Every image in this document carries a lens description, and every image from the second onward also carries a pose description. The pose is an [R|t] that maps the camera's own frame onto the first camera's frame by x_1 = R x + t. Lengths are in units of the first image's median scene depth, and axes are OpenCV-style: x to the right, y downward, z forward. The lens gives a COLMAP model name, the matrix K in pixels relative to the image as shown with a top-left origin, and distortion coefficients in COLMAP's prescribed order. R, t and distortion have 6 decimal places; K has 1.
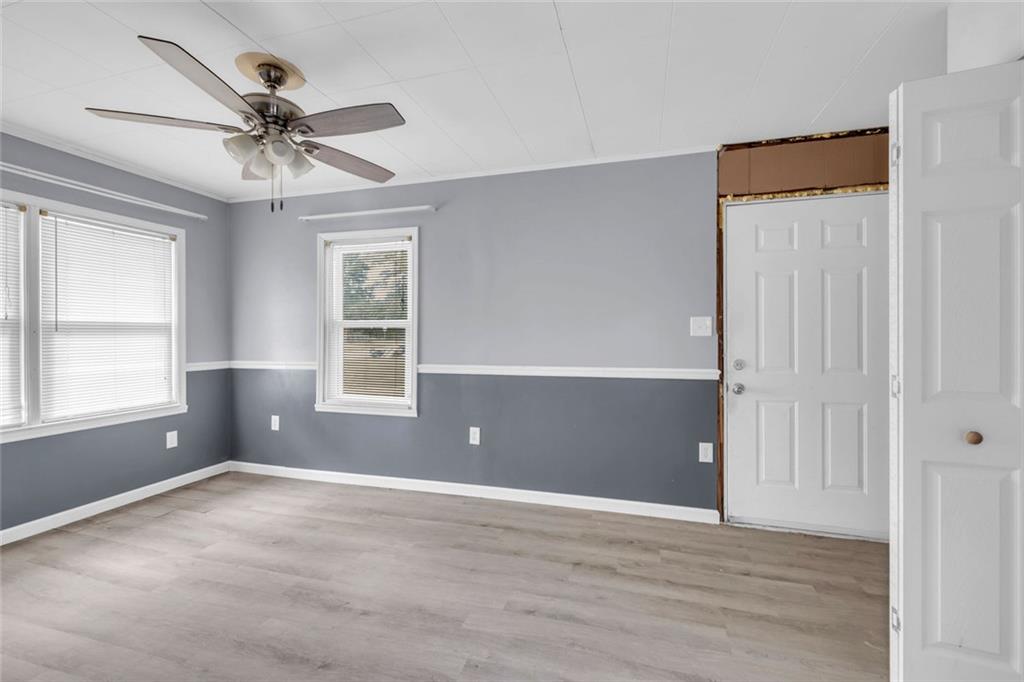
lens RADIAL K [[430.8, 0, 512.3], [0, 430.8, 335.8], [0, 0, 1]] dist [0.000351, -0.000051]
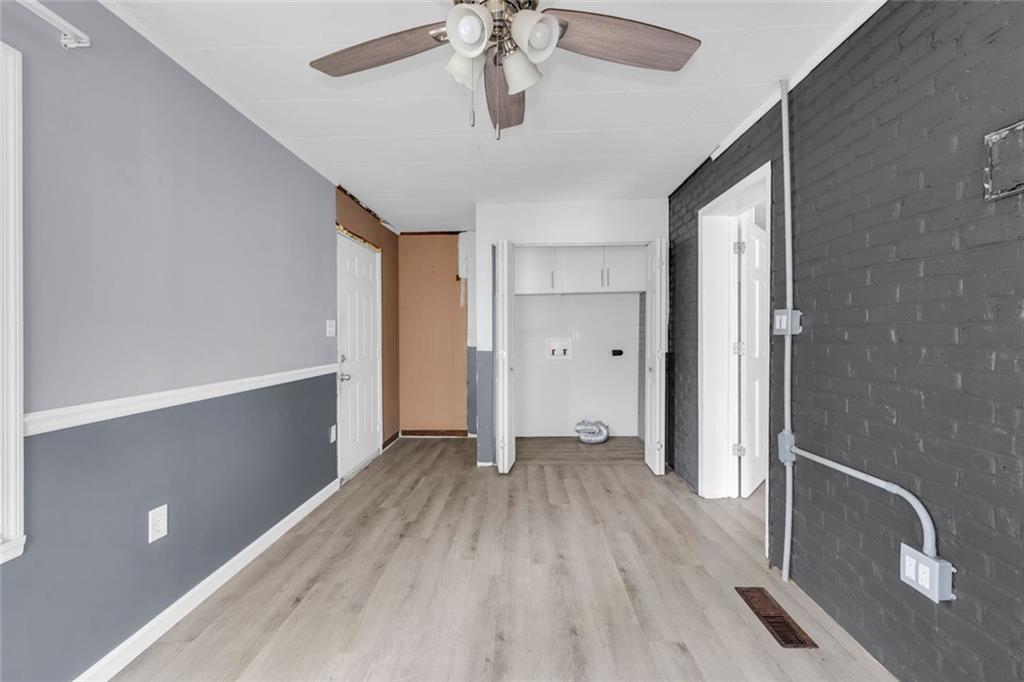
lens RADIAL K [[430.8, 0, 512.3], [0, 430.8, 335.8], [0, 0, 1]] dist [0.000351, -0.000051]
pose [[-0.258810, 0.002969, 0.965924, -1.005653], [0.007408, 0.999972, -0.001089, 0.000662], [-0.965900, 0.006873, -0.258825, 0.980412]]
